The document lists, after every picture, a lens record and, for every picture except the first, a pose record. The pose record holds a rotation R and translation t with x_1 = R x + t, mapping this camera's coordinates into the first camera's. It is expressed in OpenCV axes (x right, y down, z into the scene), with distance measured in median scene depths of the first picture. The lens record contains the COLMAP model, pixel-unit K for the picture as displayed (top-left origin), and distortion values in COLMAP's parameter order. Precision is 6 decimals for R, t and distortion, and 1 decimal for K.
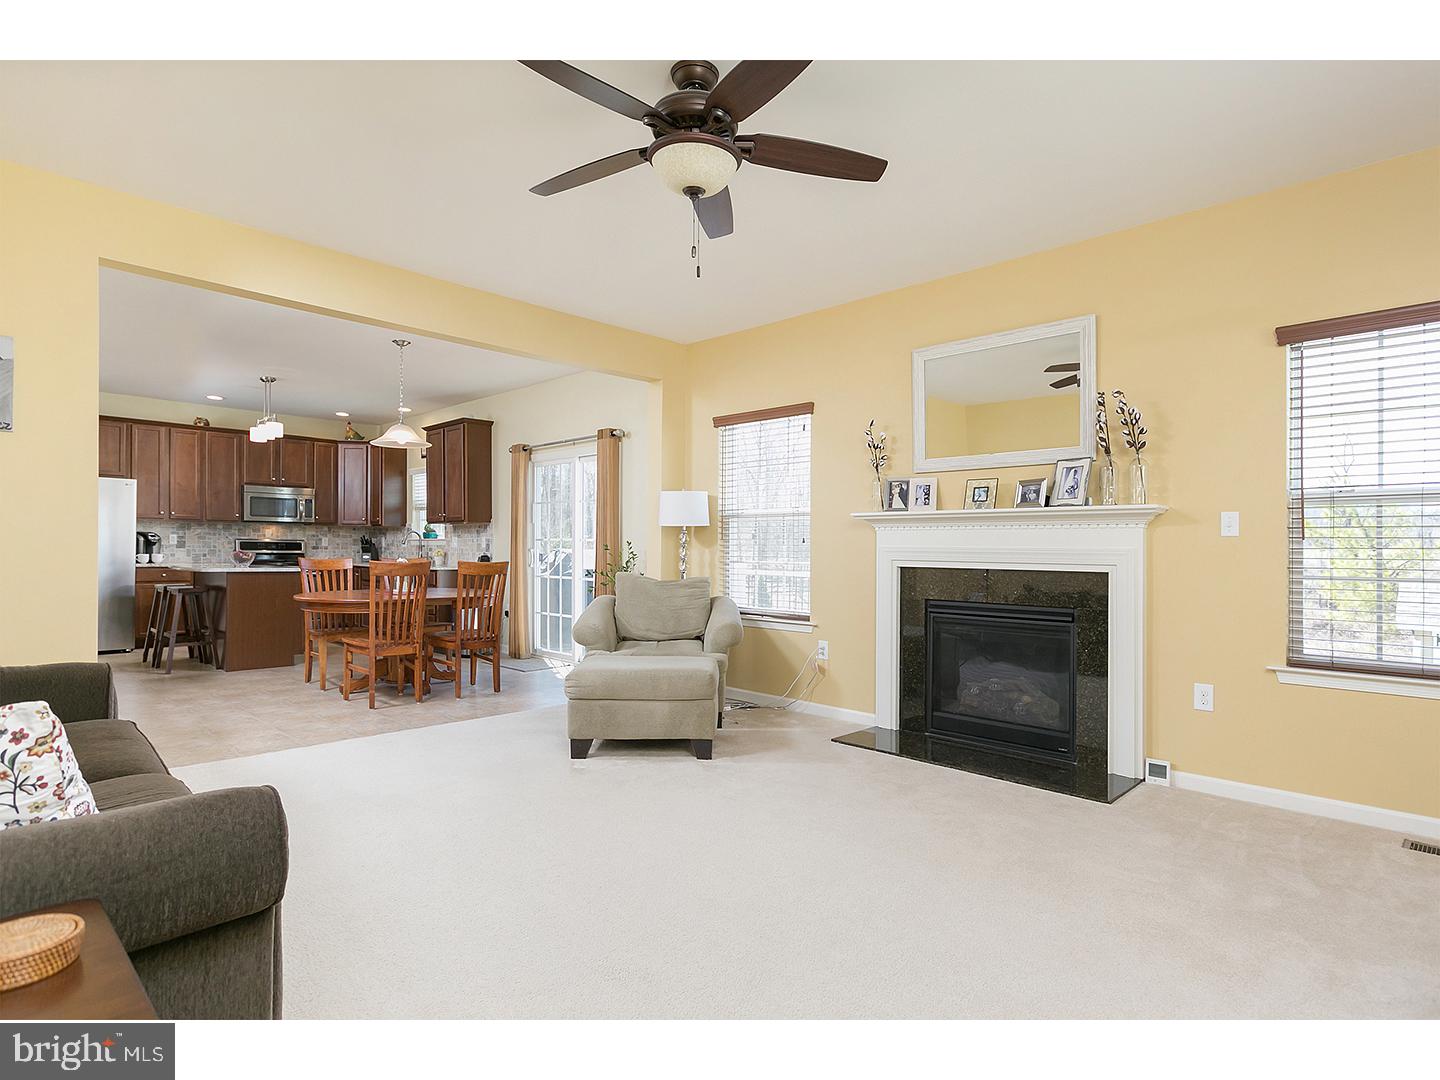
lens RADIAL K [[705.4, 0, 724.5], [0, 705.4, 551.2], [0, 0, 1]] dist [0.001703, 0.000045]
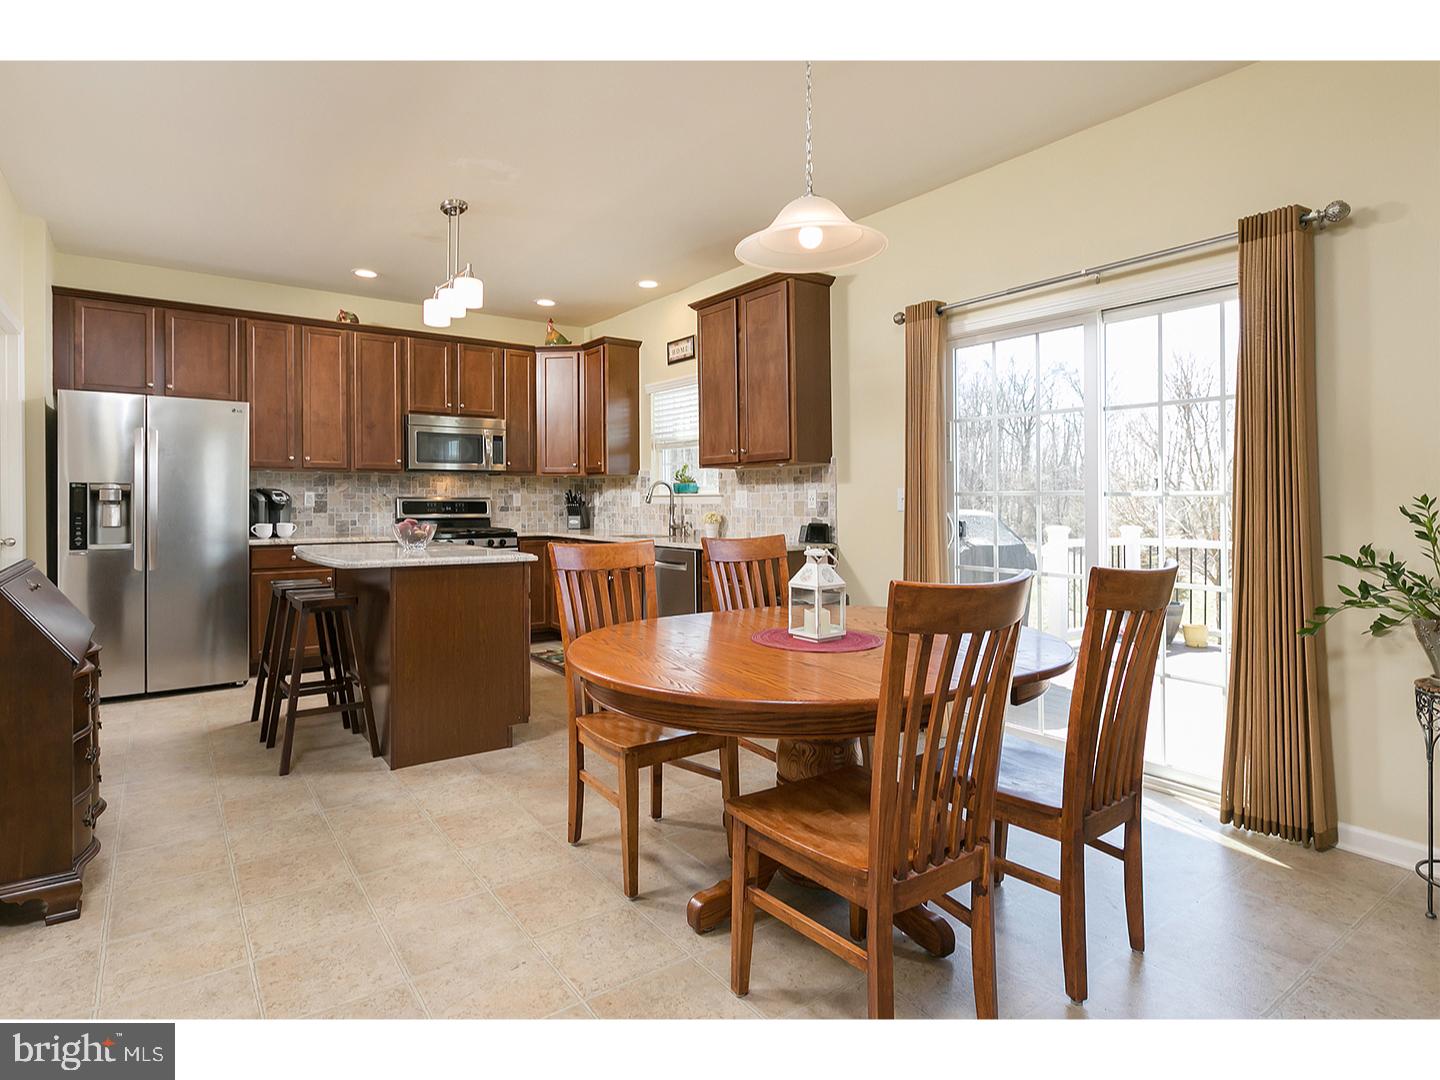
lens RADIAL K [[774.0, 0, 779.6], [0, 774.0, 496.0], [0, 0, 1]] dist [-0.000625, 0.000347]
pose [[0.990897, -0.013050, -0.133986, -0.251178], [0.012022, 0.999892, -0.008478, -0.008845], [0.134082, 0.006790, 0.990947, 0.345828]]
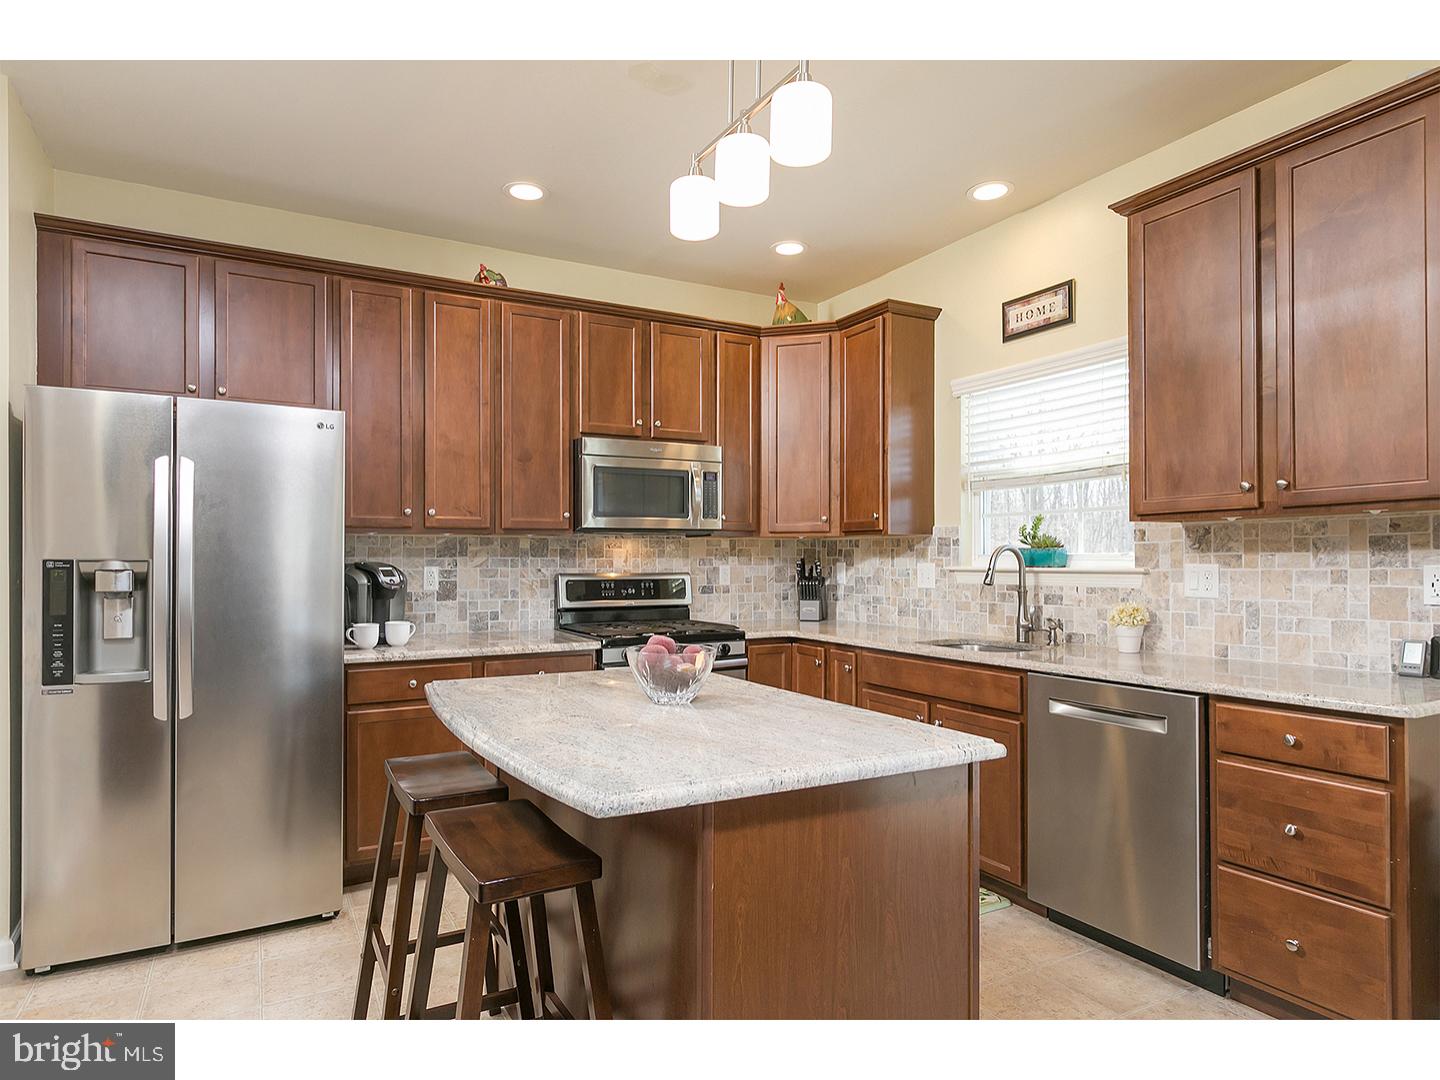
lens RADIAL K [[870.3, 0, 720.0], [0, 870.3, 540.0], [0, 0, 1]] dist [0.002963, -0.000385]
pose [[0.948152, -0.022191, -0.317042, -0.461867], [0.013934, 0.999503, -0.028288, -0.022740], [0.317512, 0.022403, 0.947990, 0.575613]]
